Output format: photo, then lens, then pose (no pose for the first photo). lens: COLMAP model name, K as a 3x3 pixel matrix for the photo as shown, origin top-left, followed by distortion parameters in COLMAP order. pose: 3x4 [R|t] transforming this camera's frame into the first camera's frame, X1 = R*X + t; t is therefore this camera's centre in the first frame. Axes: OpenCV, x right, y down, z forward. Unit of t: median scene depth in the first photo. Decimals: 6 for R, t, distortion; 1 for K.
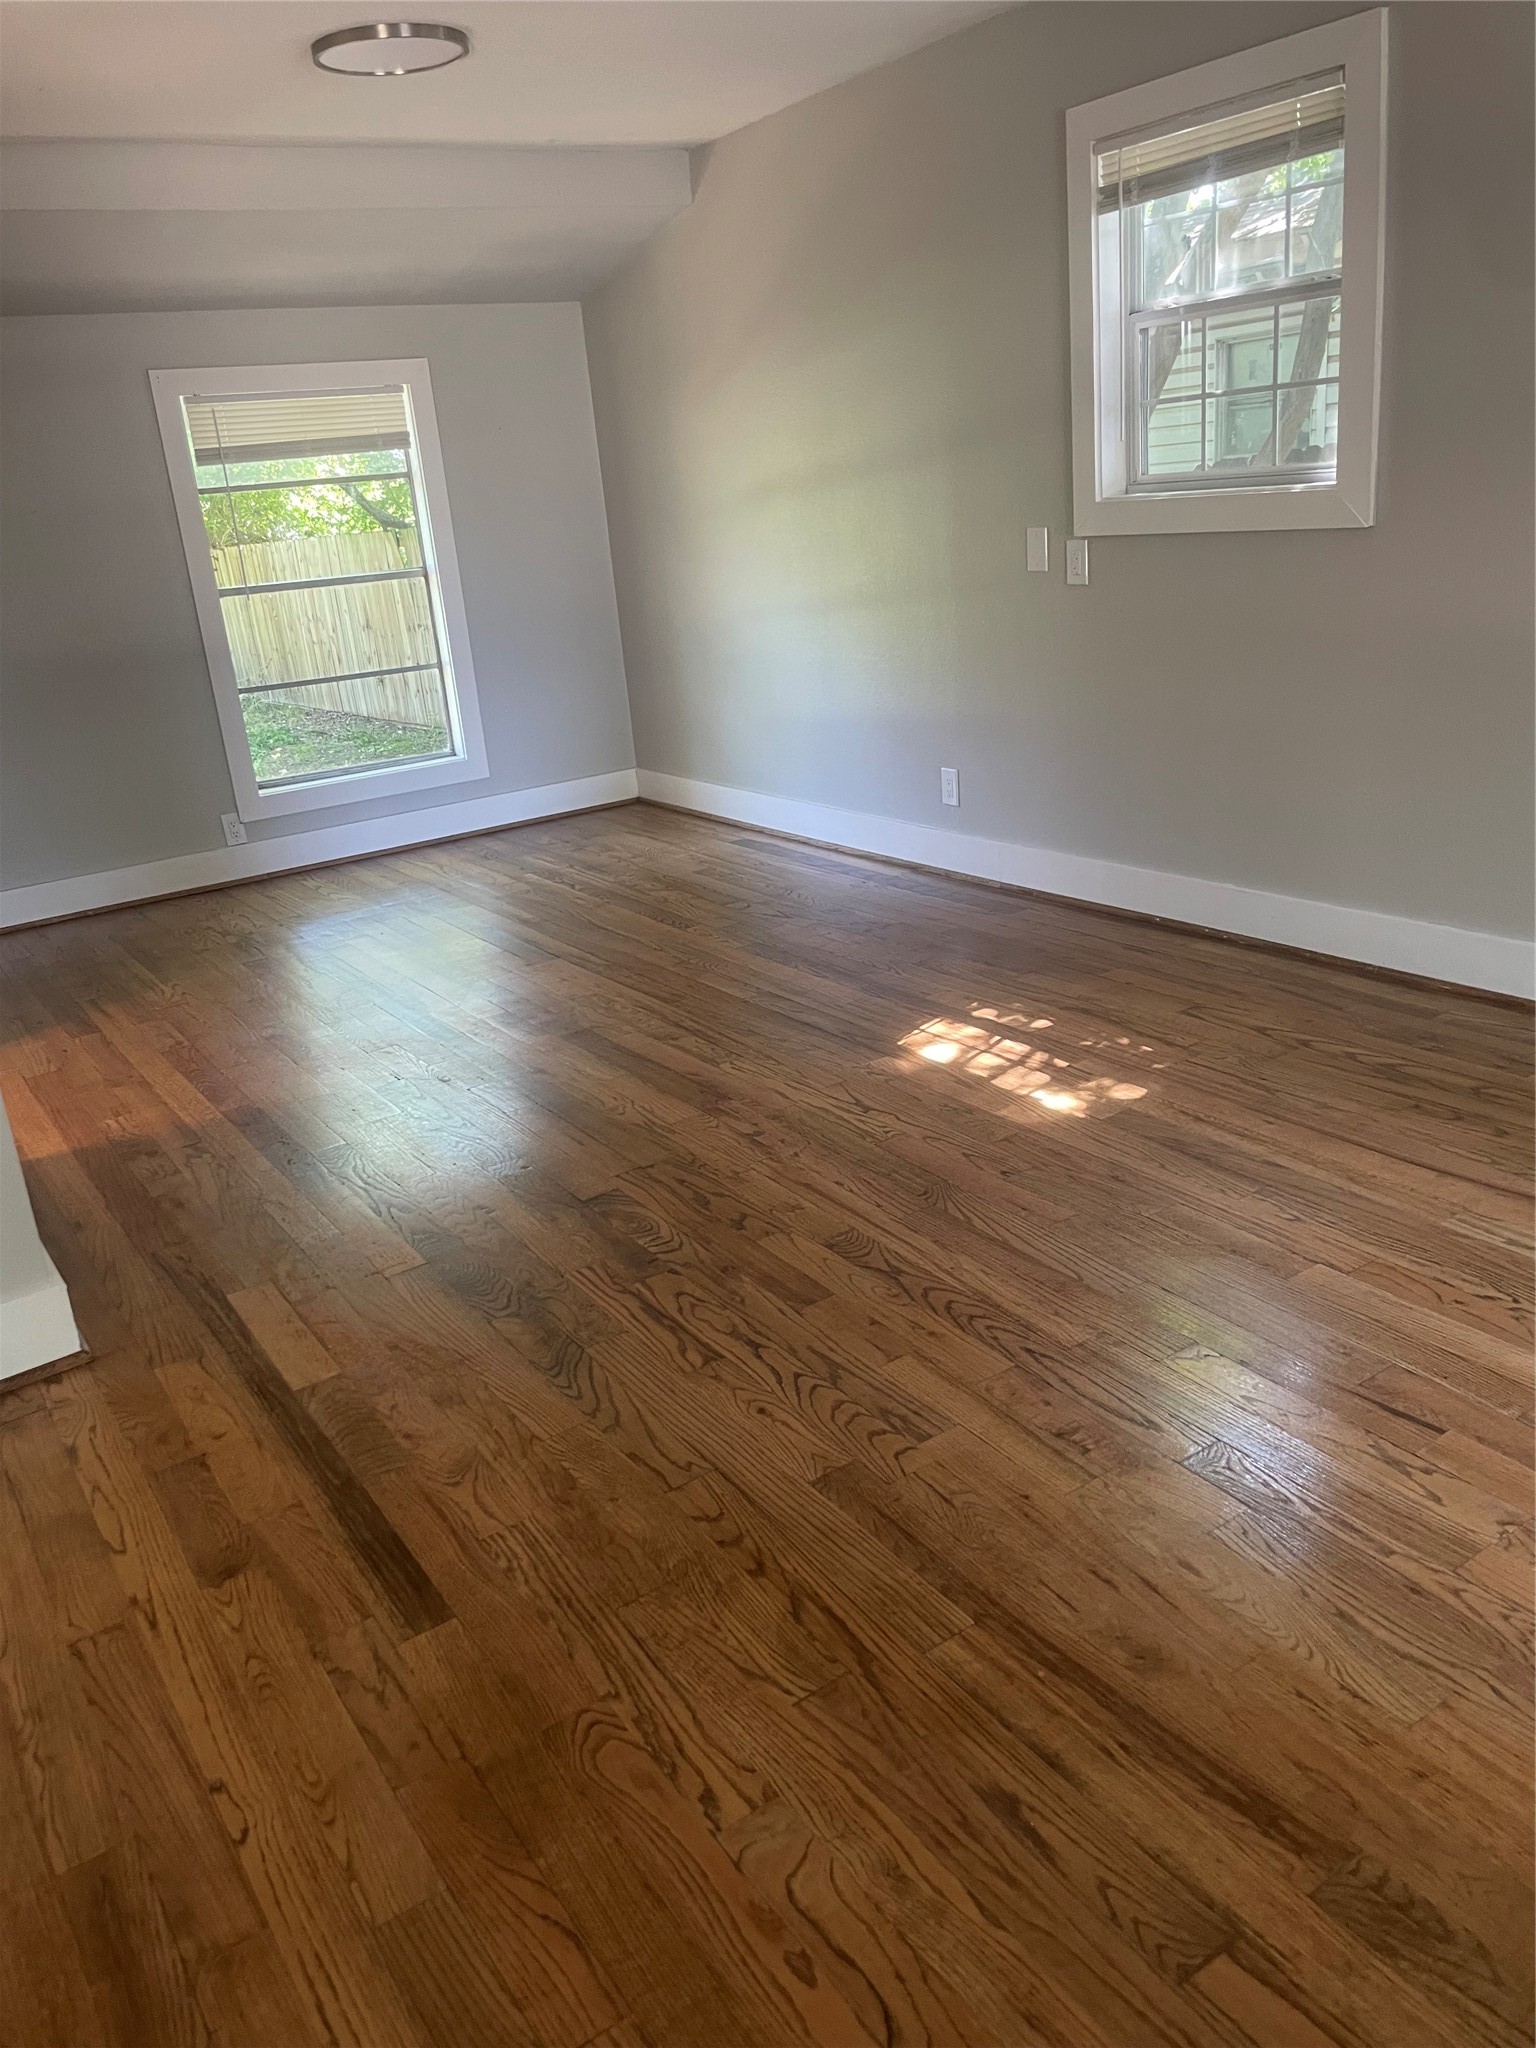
lens RADIAL K [[1556.1, 0, 757.2], [0, 1556.1, 1002.2], [0, 0, 1]] dist [0.093626, -0.116847]
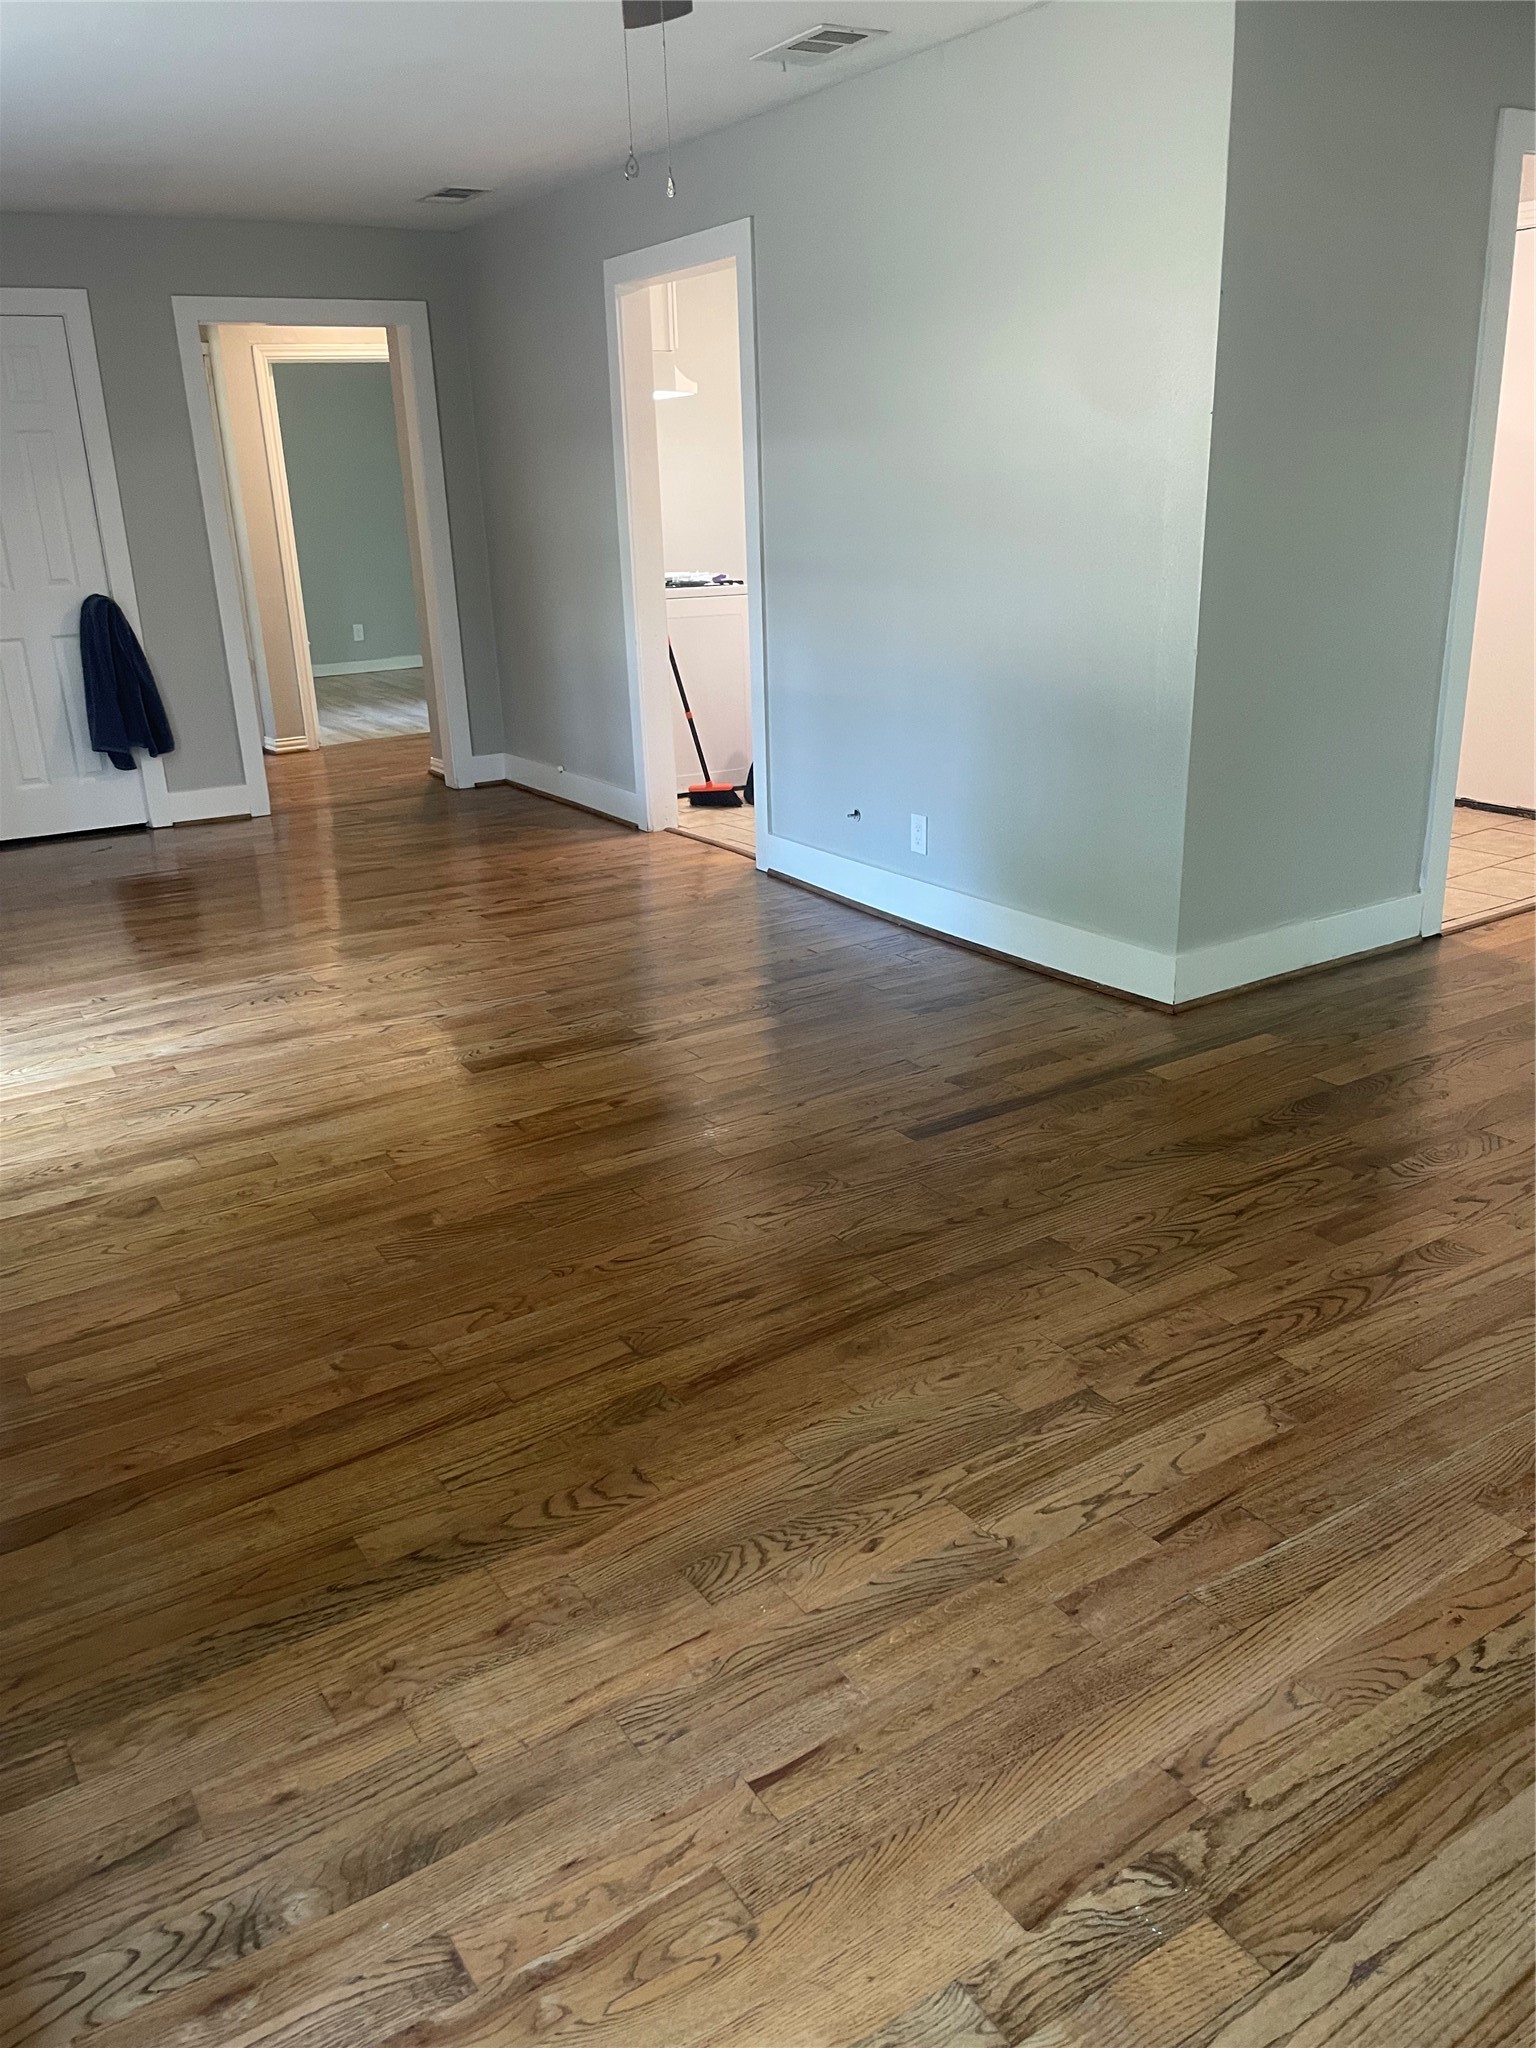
lens RADIAL K [[1556.1, 0, 752.9], [0, 1556.1, 1013.1], [0, 0, 1]] dist [0.093626, -0.116847]
pose [[-0.025092, 0.410226, -0.911639, 0.737619], [-0.275824, 0.873687, 0.400740, -0.204307], [0.960881, 0.261507, 0.091228, 0.365352]]
